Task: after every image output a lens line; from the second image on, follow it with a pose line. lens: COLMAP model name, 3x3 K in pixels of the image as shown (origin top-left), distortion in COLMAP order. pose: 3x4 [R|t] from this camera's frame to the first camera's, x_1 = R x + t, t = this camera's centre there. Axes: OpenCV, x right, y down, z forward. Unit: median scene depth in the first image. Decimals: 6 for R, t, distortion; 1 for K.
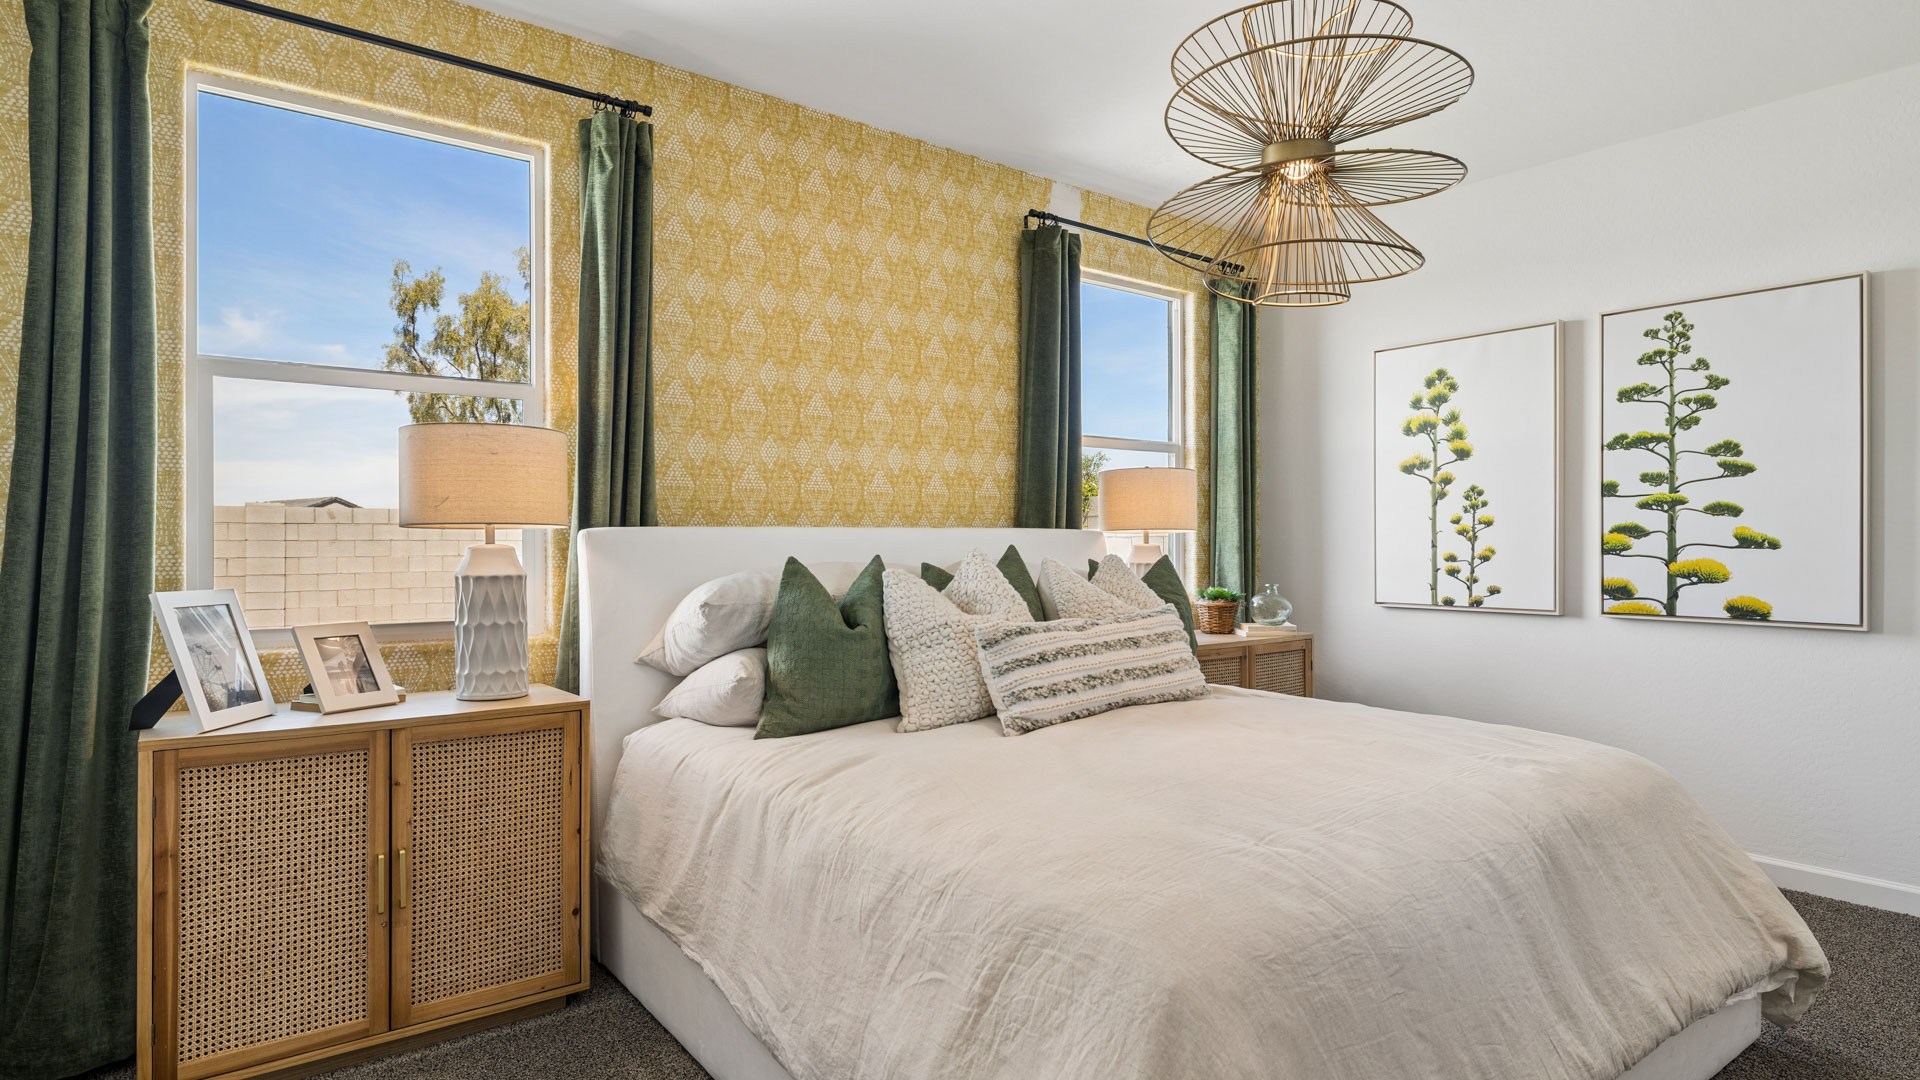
lens RADIAL K [[1005.5, 0, 960.0], [0, 1005.5, 540.0], [0, 0, 1]] dist [-0.020173, -0.000958]
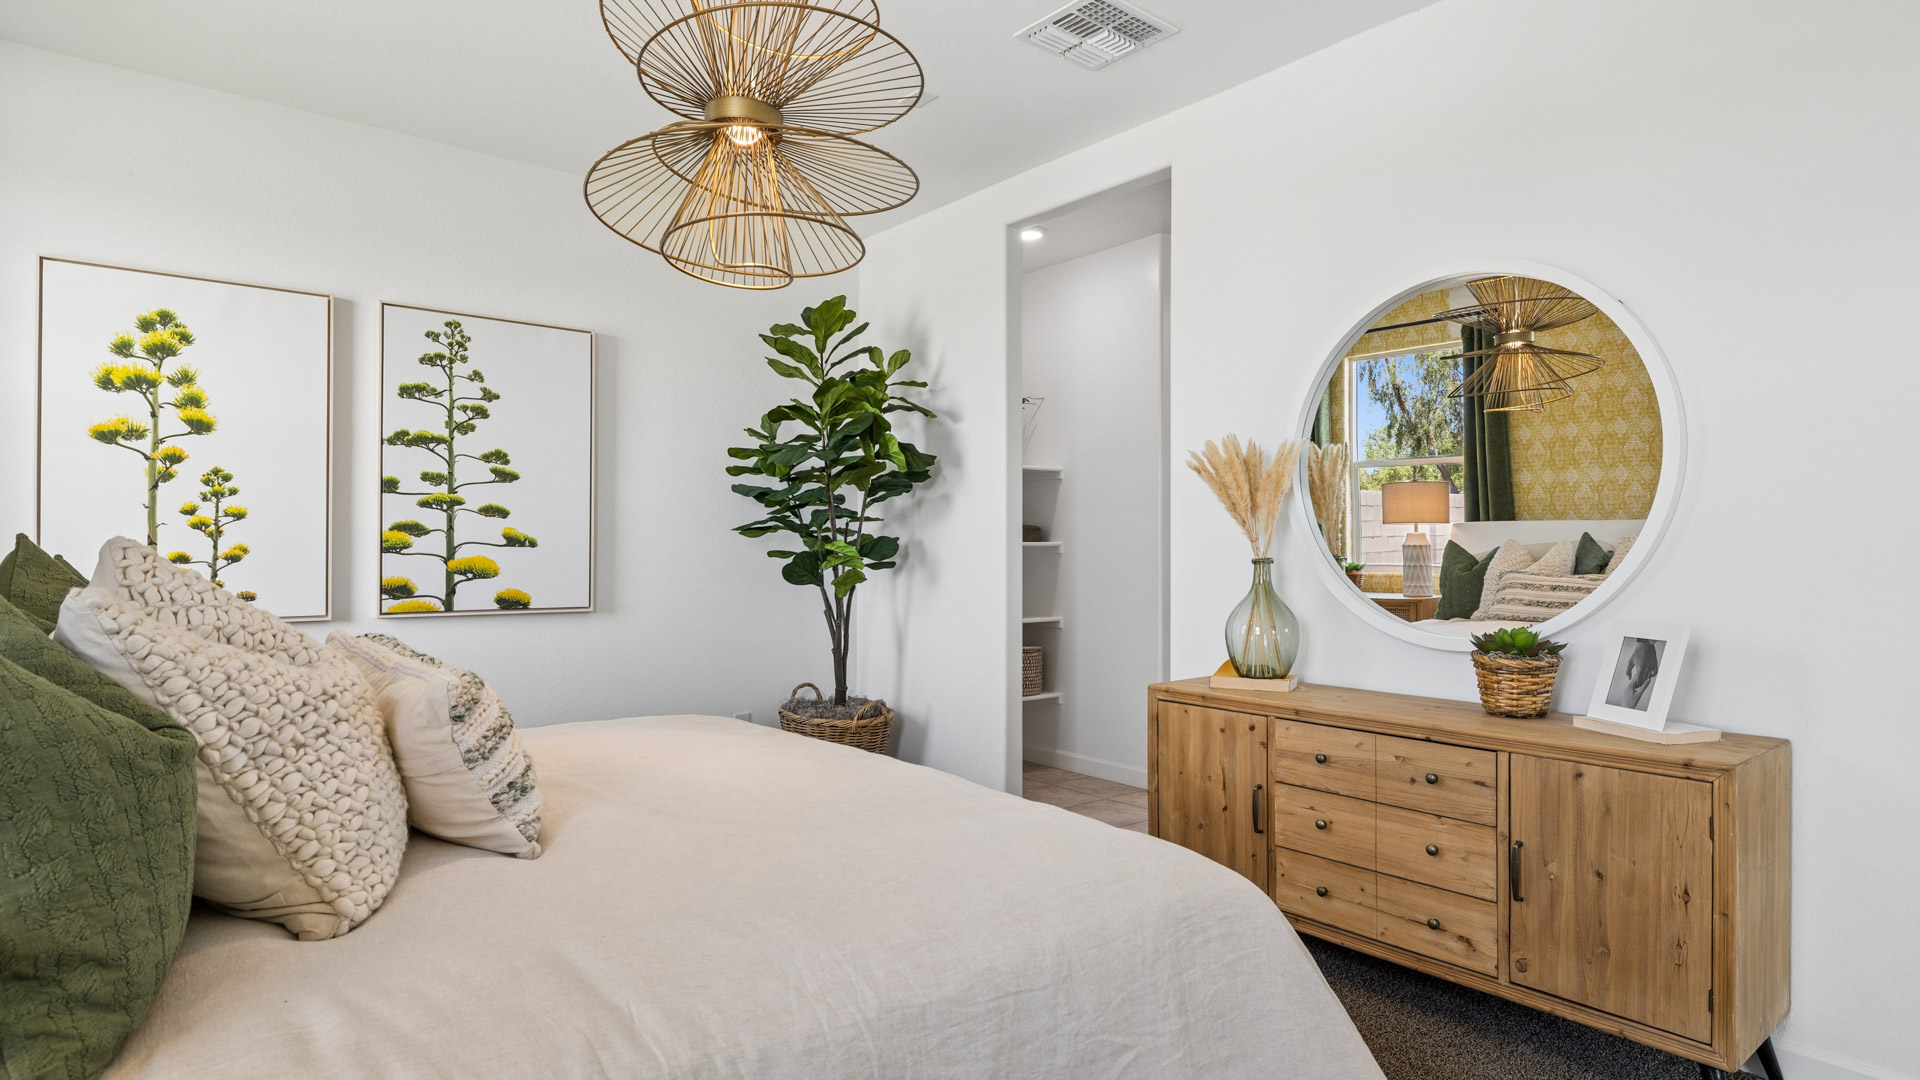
lens RADIAL K [[1005.5, 0, 960.0], [0, 1005.5, 540.0], [0, 0, 1]] dist [-0.020173, -0.000958]
pose [[-0.039742, 0.007059, 0.999185, -0.348964], [-0.008556, 0.999936, -0.007404, 0.004731], [-0.999173, -0.008844, -0.039679, 0.500832]]
